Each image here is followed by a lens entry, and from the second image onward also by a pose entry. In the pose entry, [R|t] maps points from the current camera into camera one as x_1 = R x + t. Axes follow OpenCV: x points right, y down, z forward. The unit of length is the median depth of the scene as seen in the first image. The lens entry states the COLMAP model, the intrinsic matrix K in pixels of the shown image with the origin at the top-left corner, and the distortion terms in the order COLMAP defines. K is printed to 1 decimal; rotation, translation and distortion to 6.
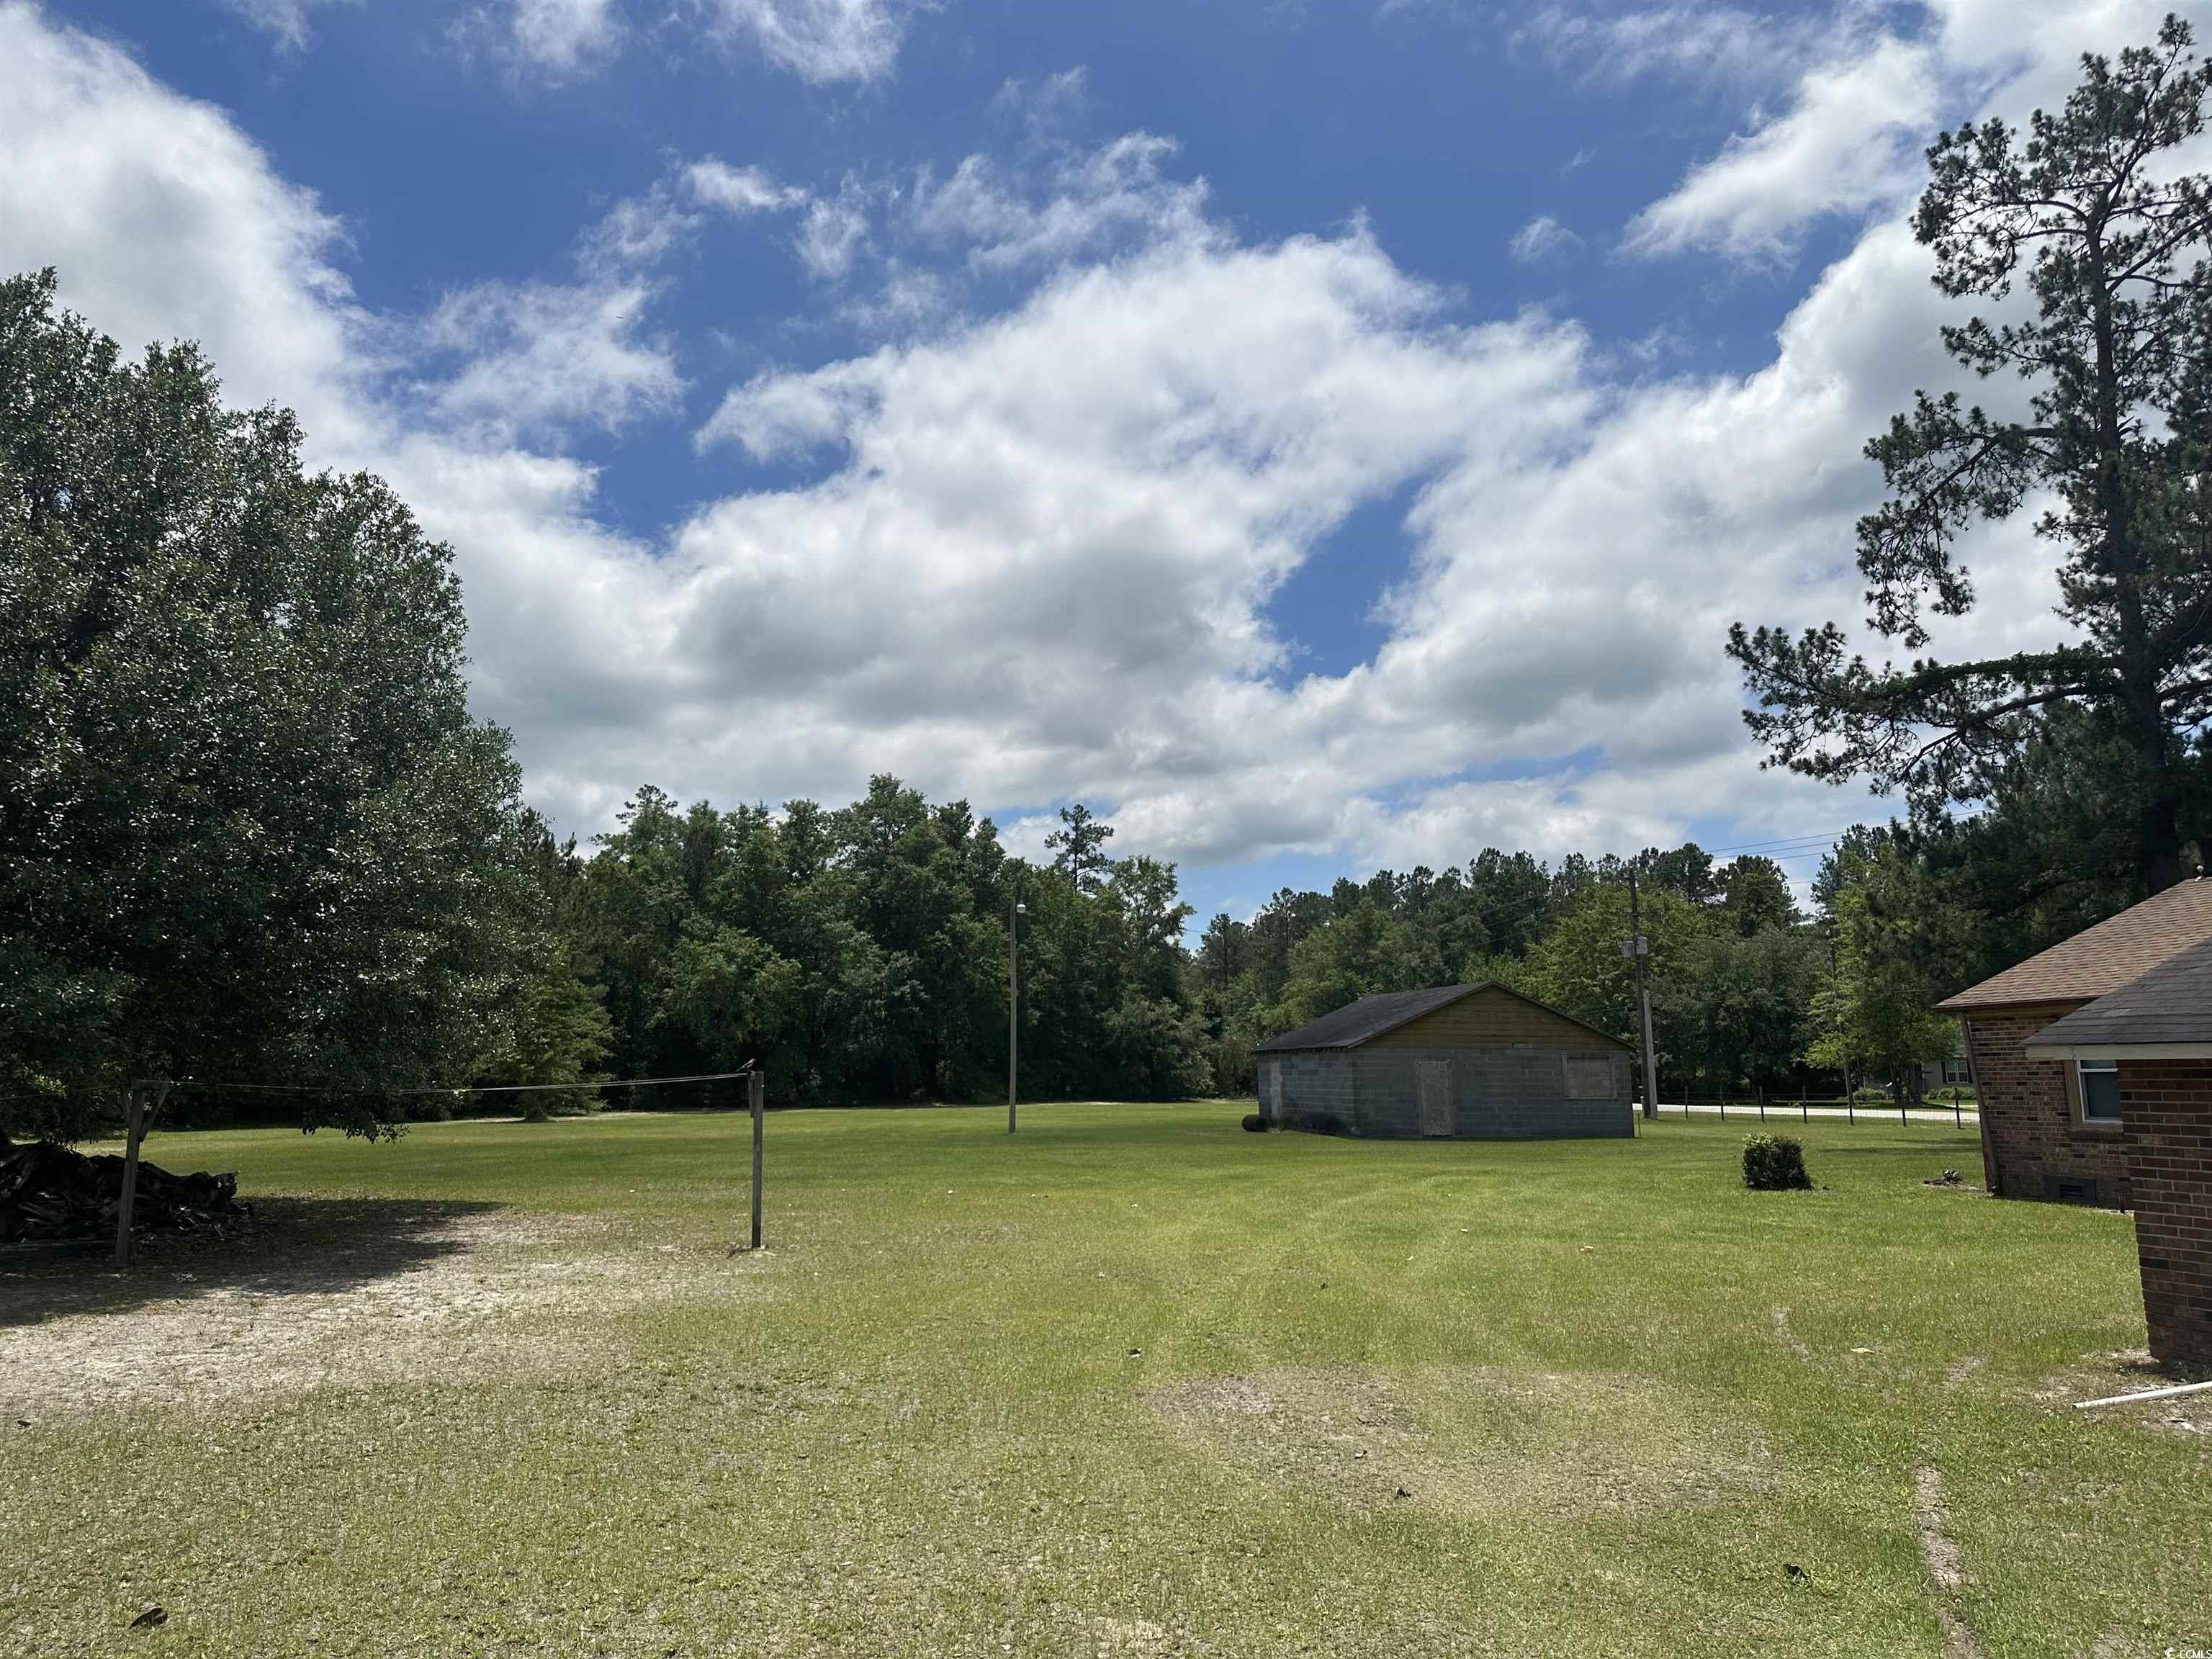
lens RADIAL K [[1551.1, 0, 1106.0], [0, 1551.1, 829.5], [0, 0, 1]] dist [0.006403, -0.000293]
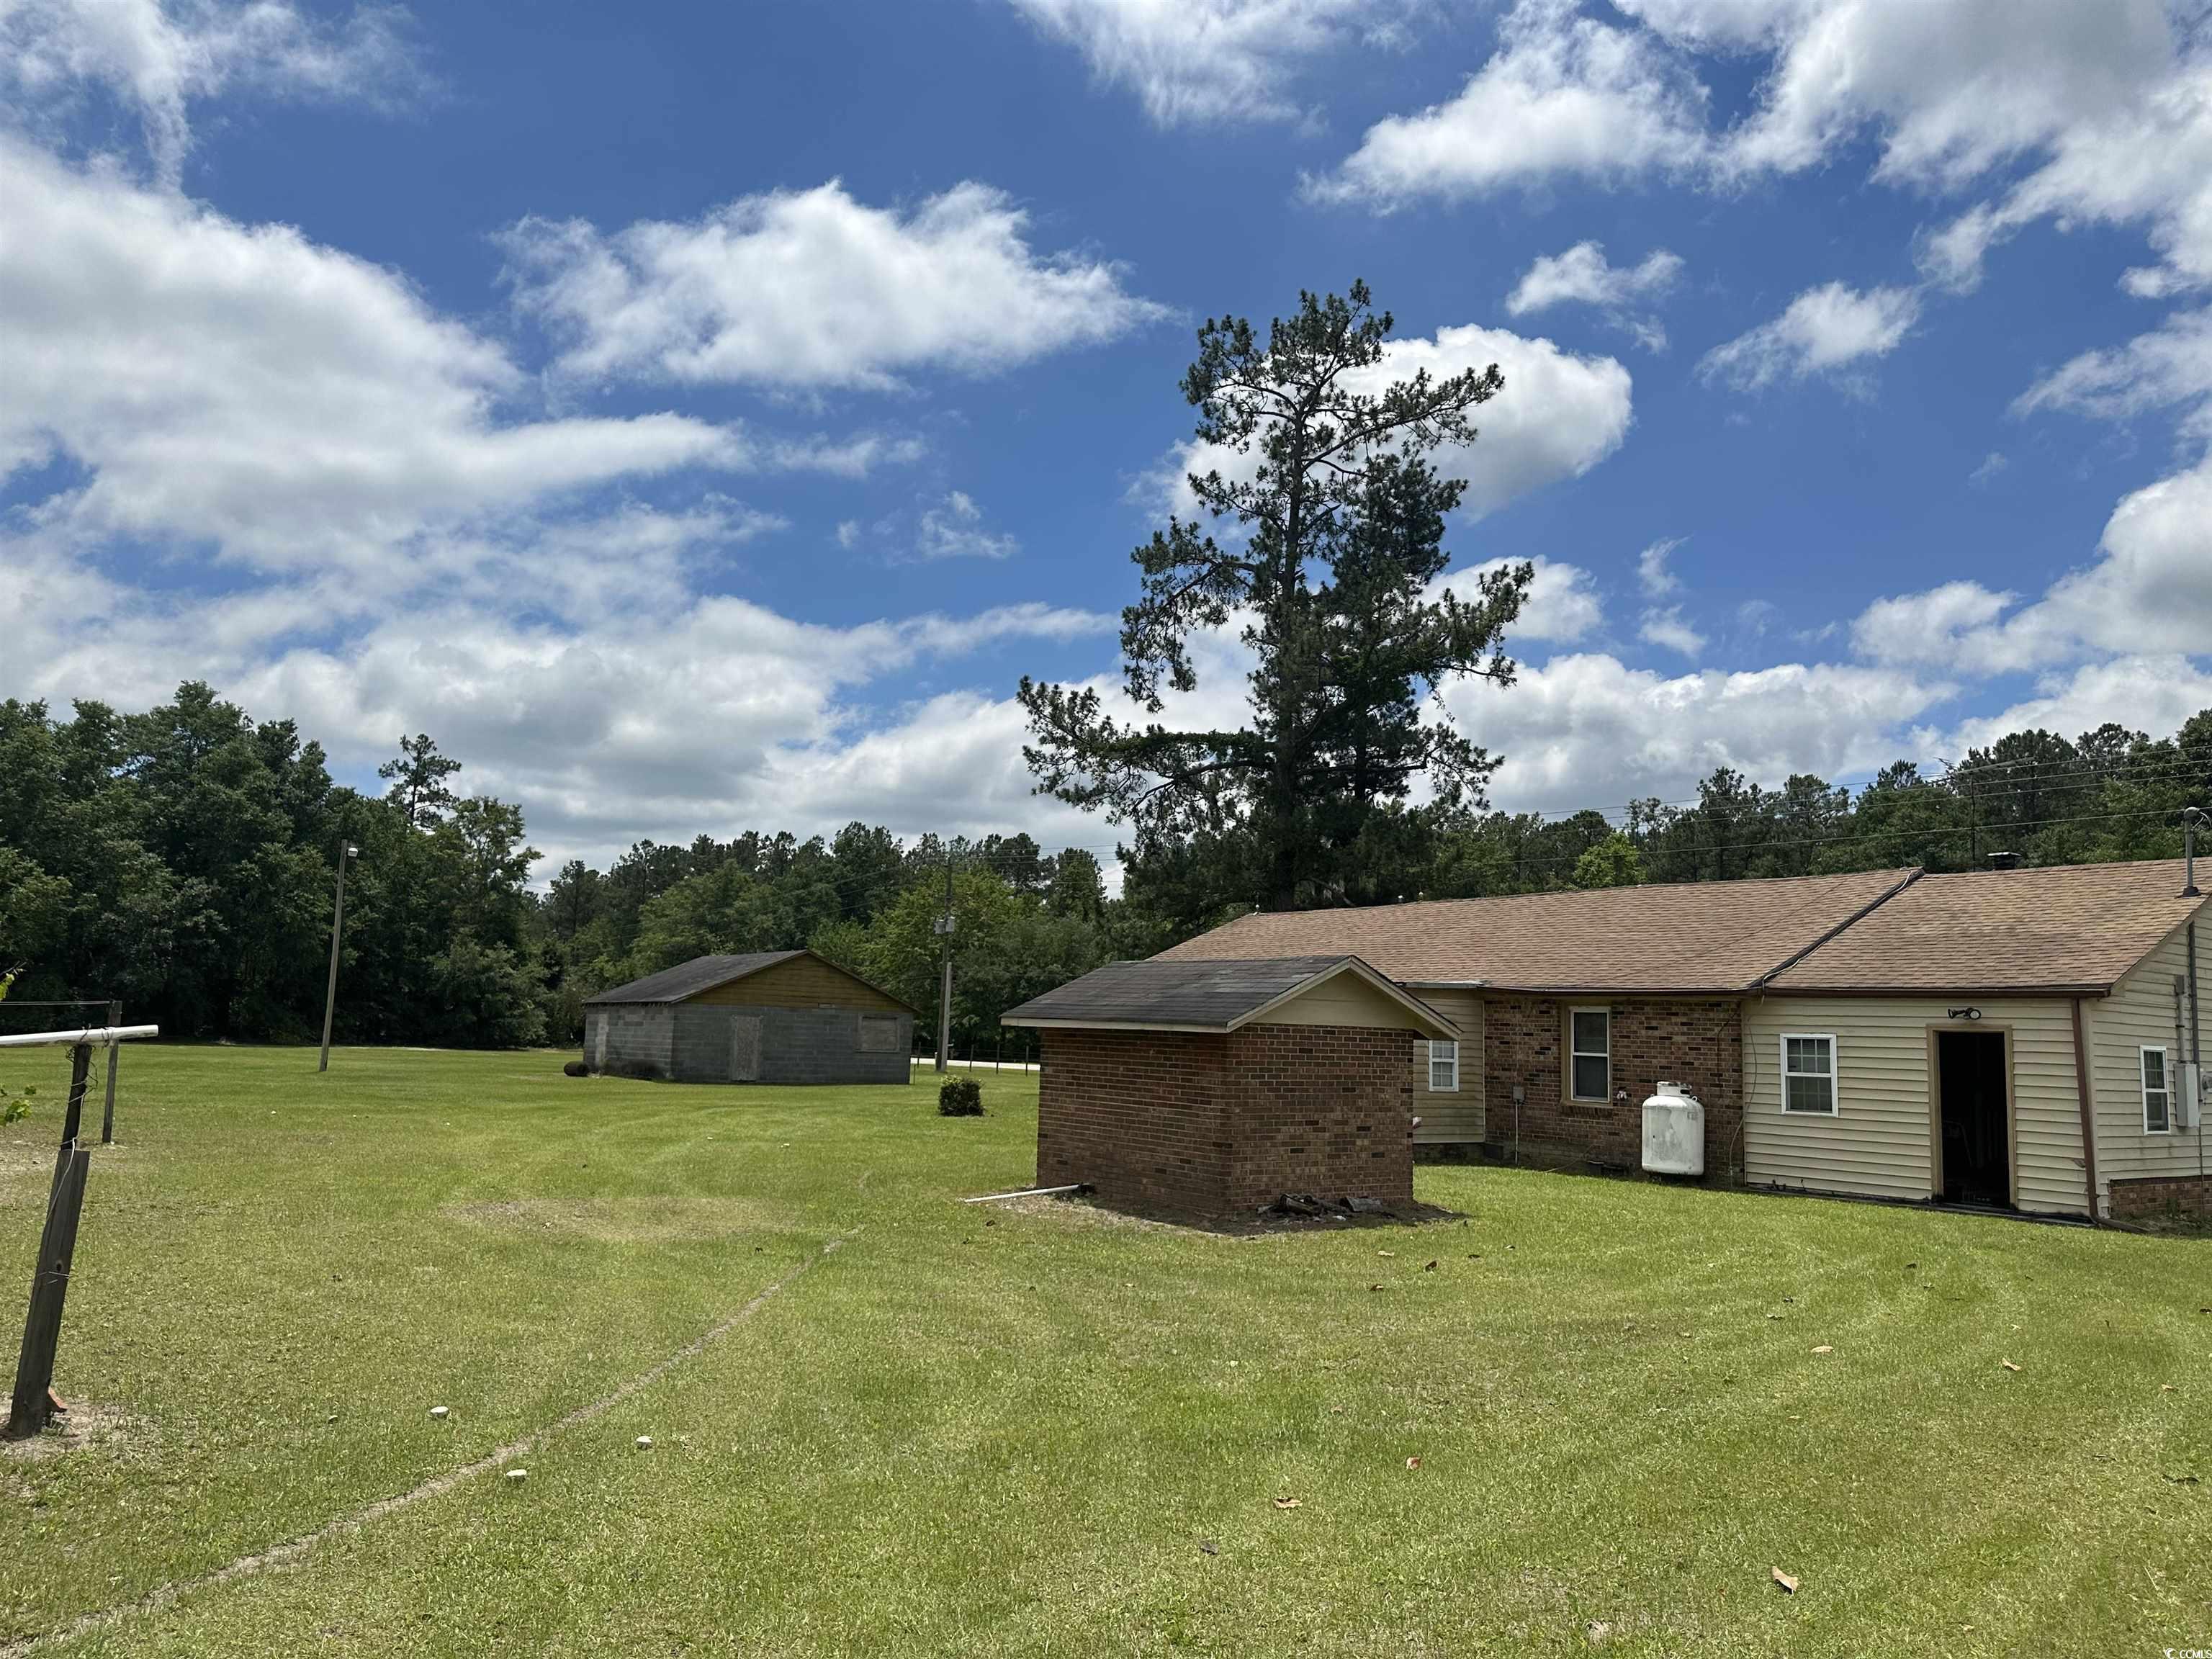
lens RADIAL K [[1549.3, 0, 1154.4], [0, 1549.3, 826.0], [0, 0, 1]] dist [0.049123, -0.114132]
pose [[0.906528, 0.090129, 0.412413, -0.001220], [-0.099557, 0.995031, 0.001382, -0.017641], [-0.410239, -0.042312, 0.910996, -0.125121]]
